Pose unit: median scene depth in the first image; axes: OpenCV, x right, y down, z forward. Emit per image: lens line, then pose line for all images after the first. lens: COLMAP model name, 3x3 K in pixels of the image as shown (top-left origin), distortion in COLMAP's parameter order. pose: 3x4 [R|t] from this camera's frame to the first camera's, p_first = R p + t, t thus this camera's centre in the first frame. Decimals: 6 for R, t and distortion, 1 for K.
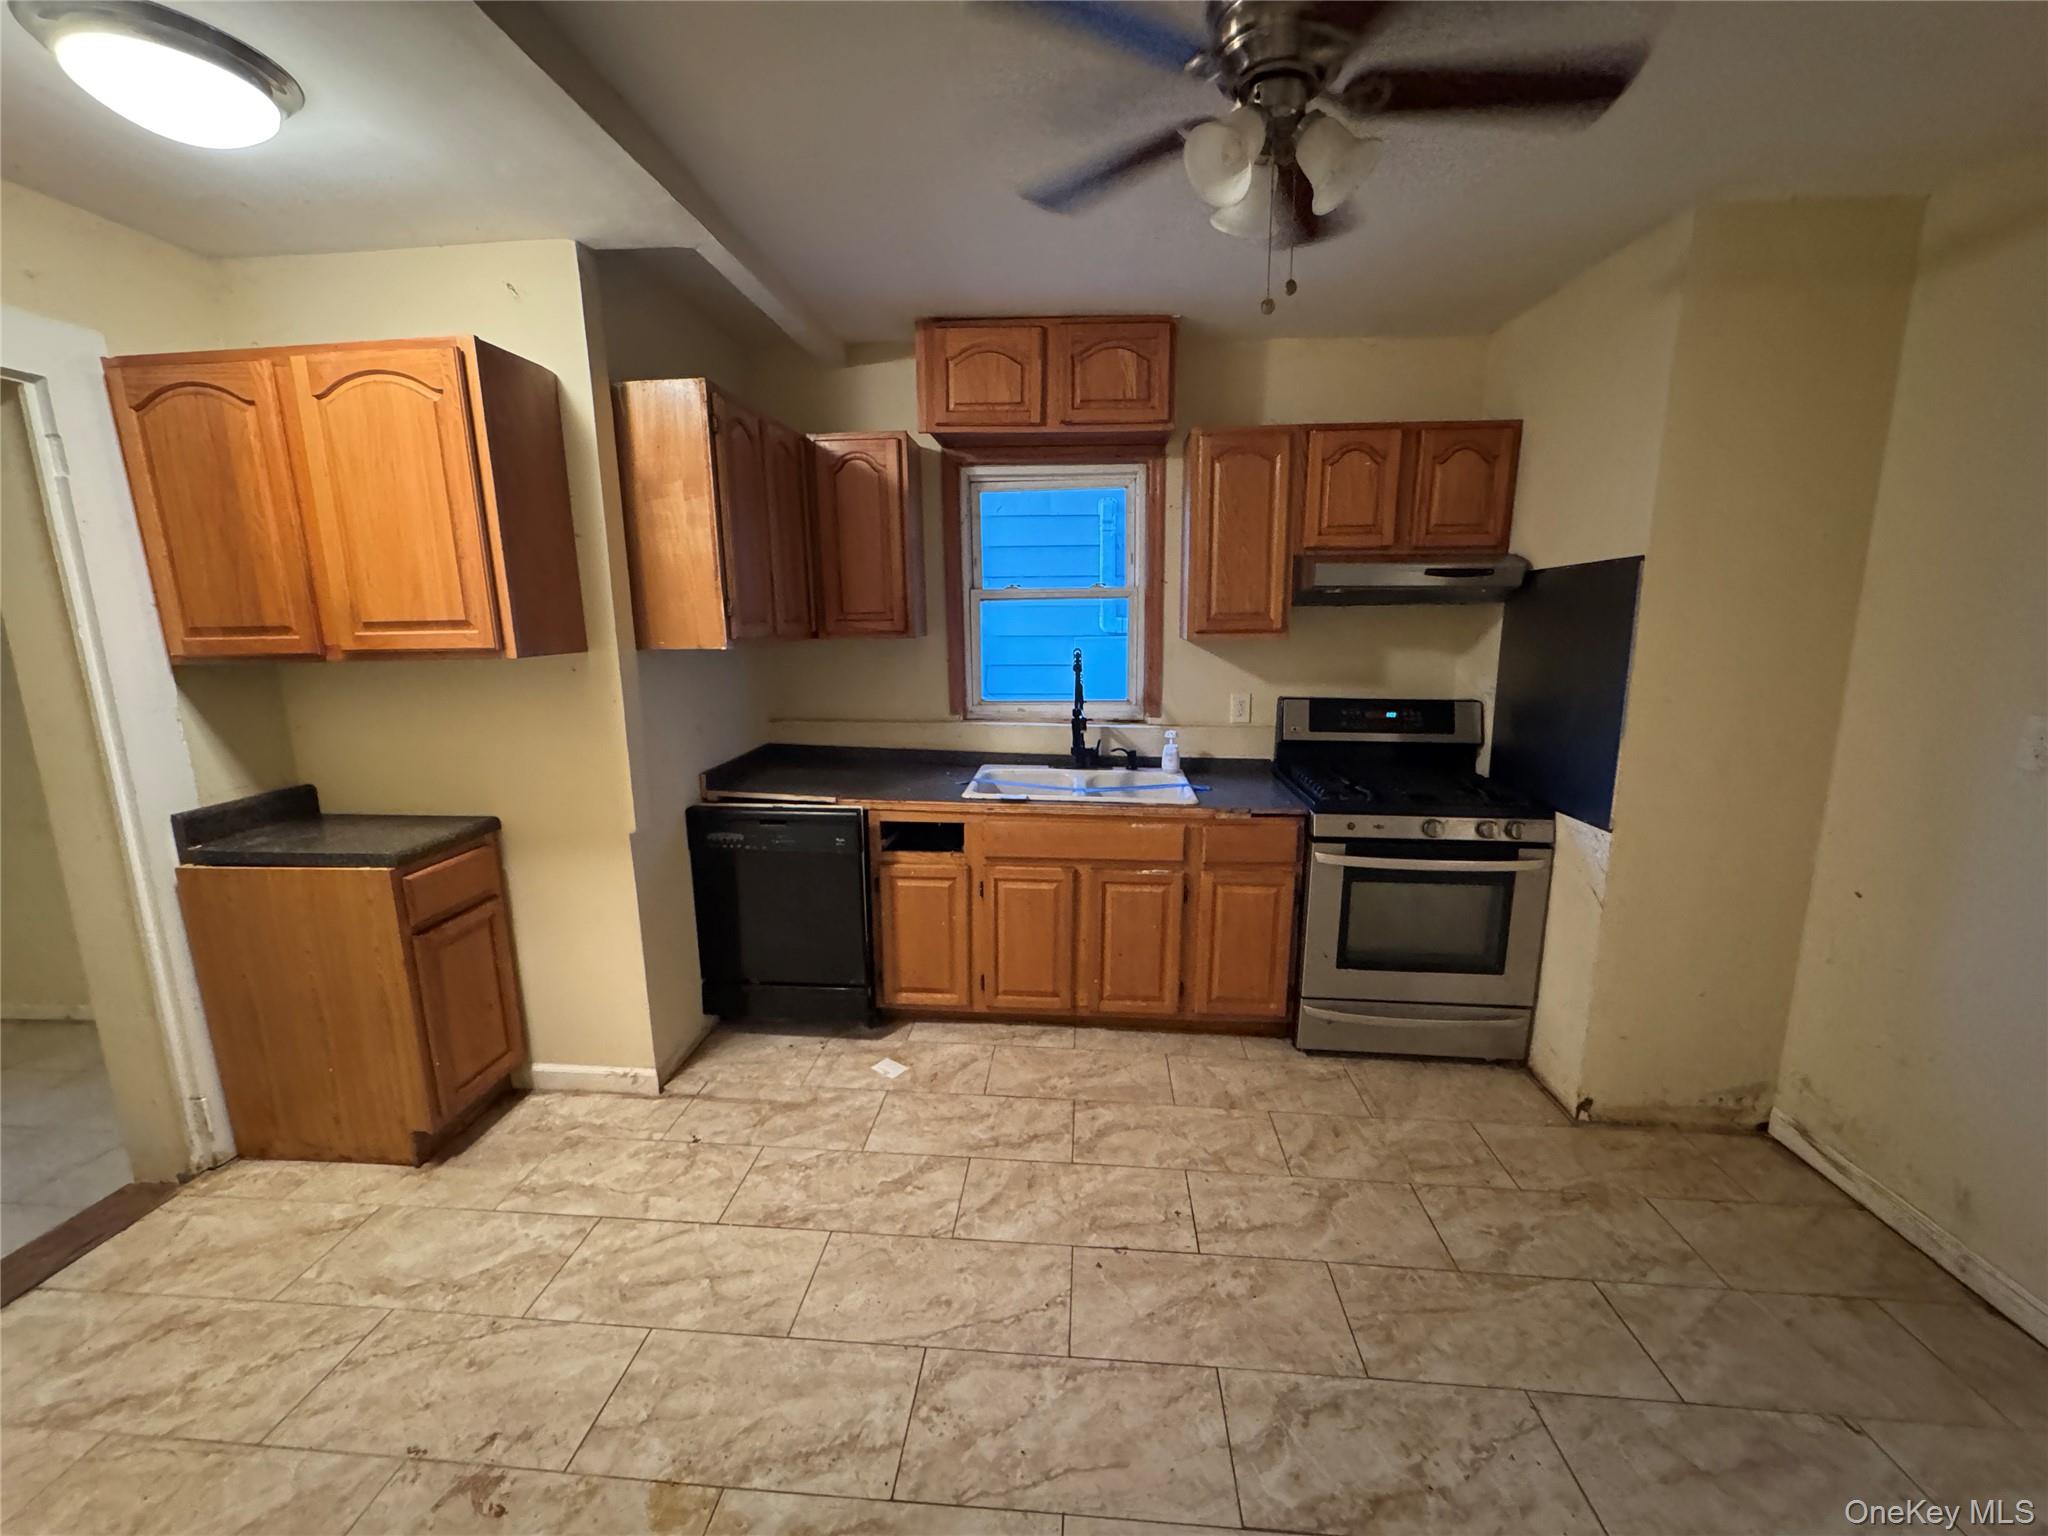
lens RADIAL K [[812.0, 0, 1022.2], [0, 812.0, 766.9], [0, 0, 1]] dist [-0.002739, -0.000023]
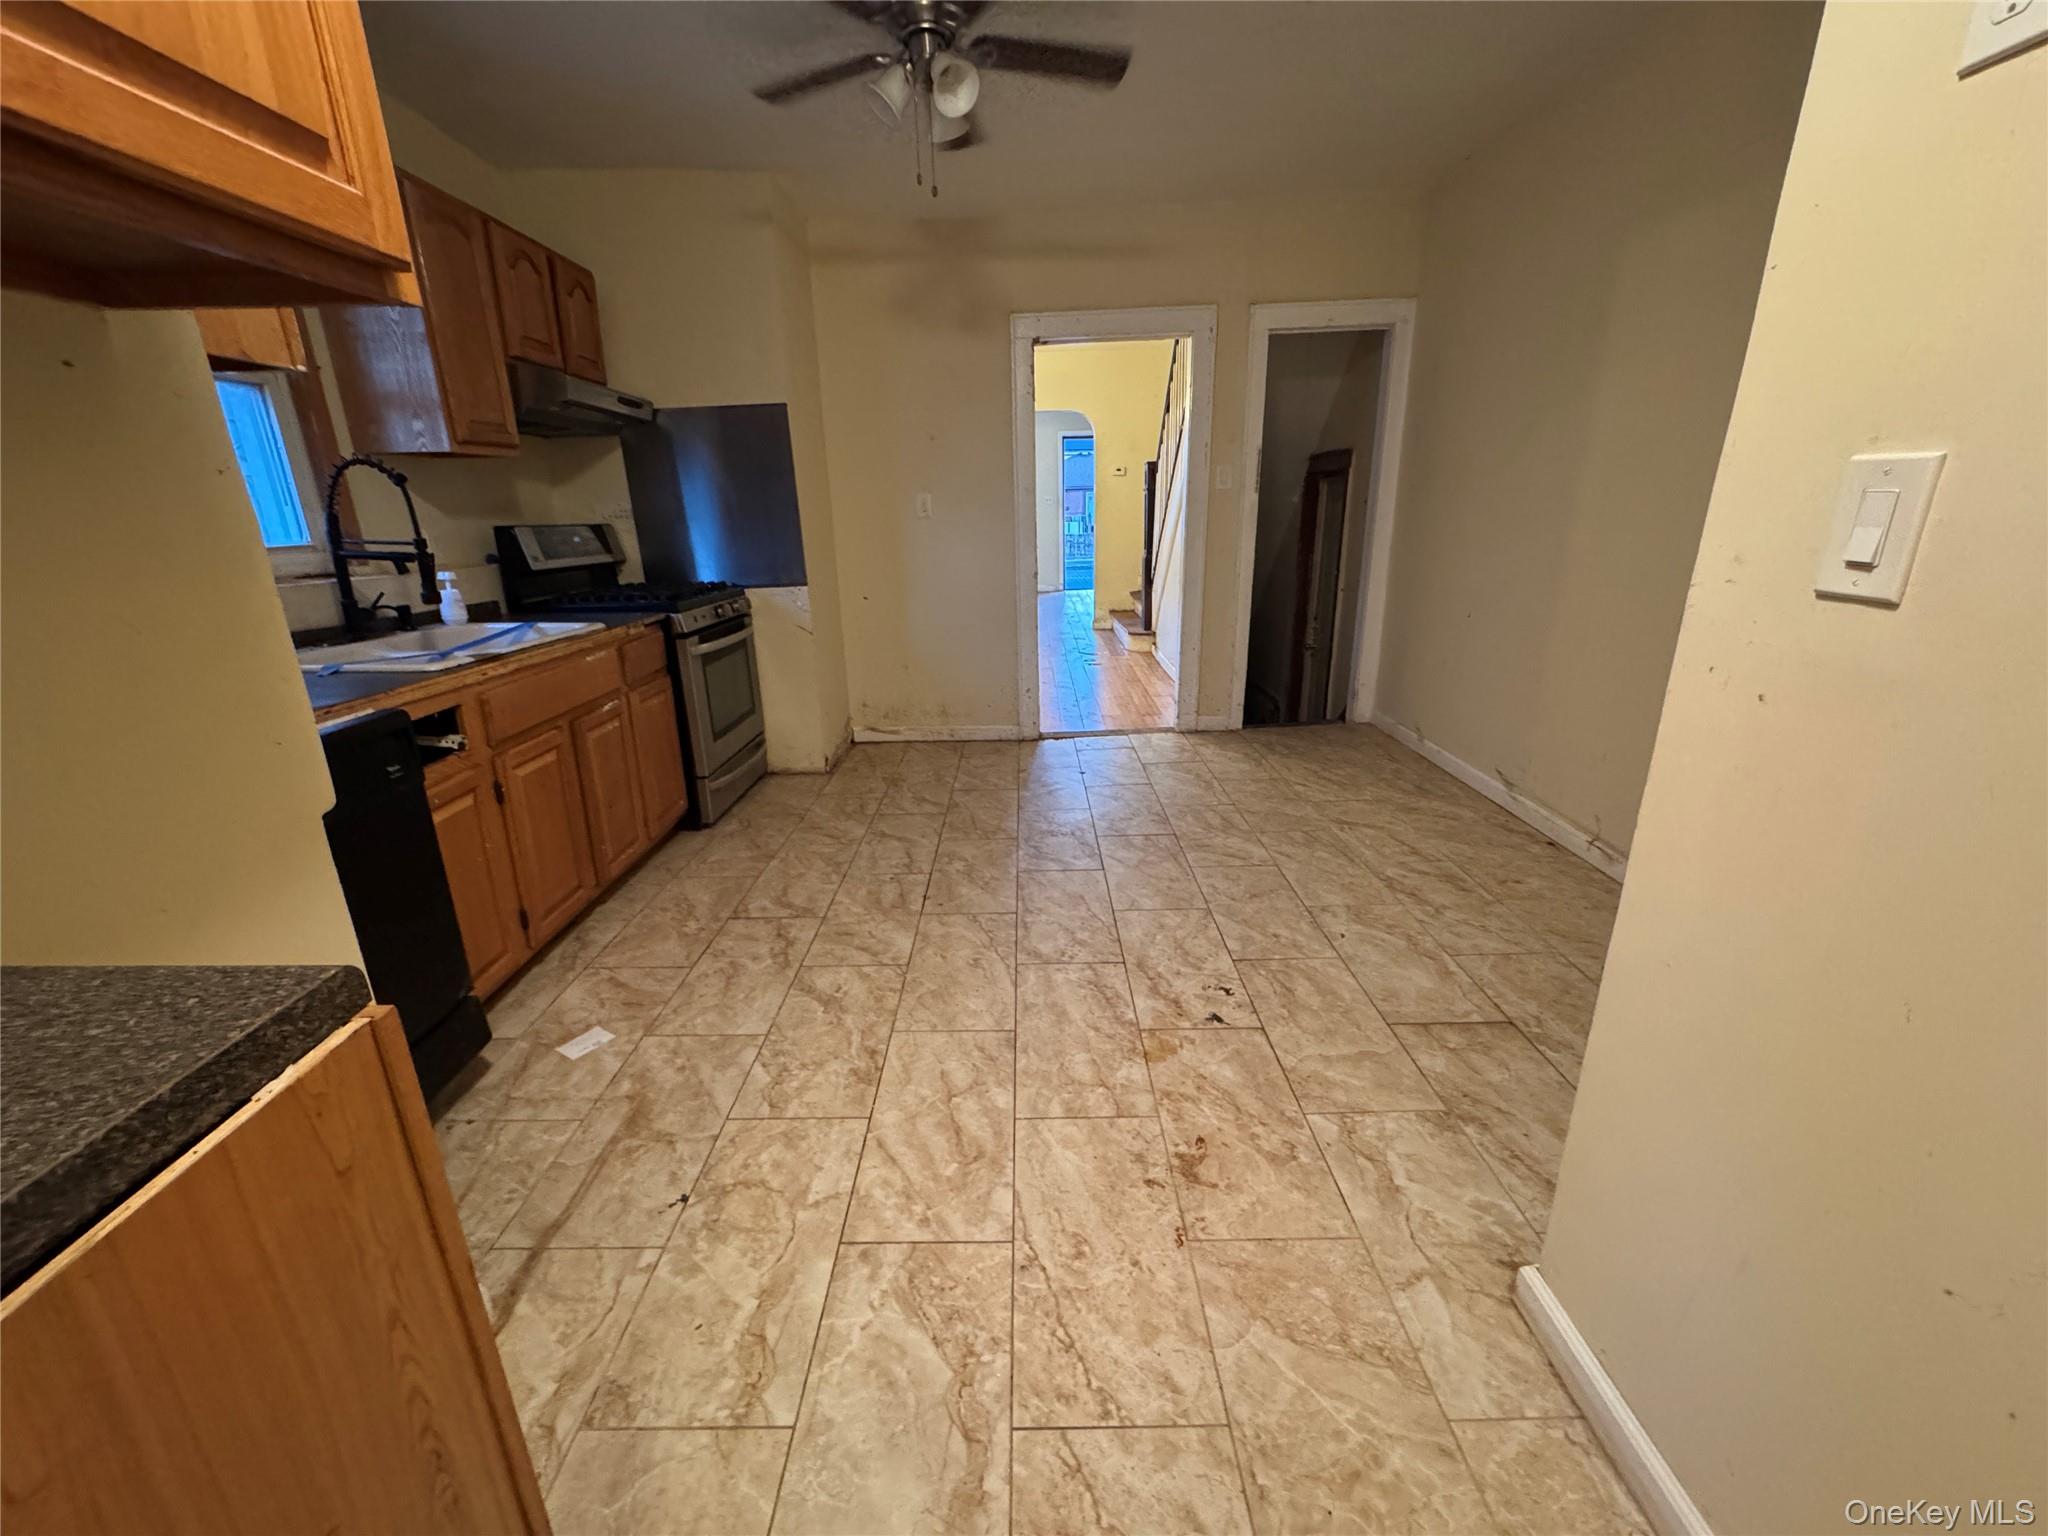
lens RADIAL K [[812.0, 0, 1022.1], [0, 812.0, 770.1], [0, 0, 1]] dist [-0.002739, -0.000023]
pose [[-0.084993, -0.300203, 0.950081, -1.053197], [0.202353, 0.928460, 0.311473, 0.006081], [-0.975618, 0.218724, -0.018166, 0.772792]]
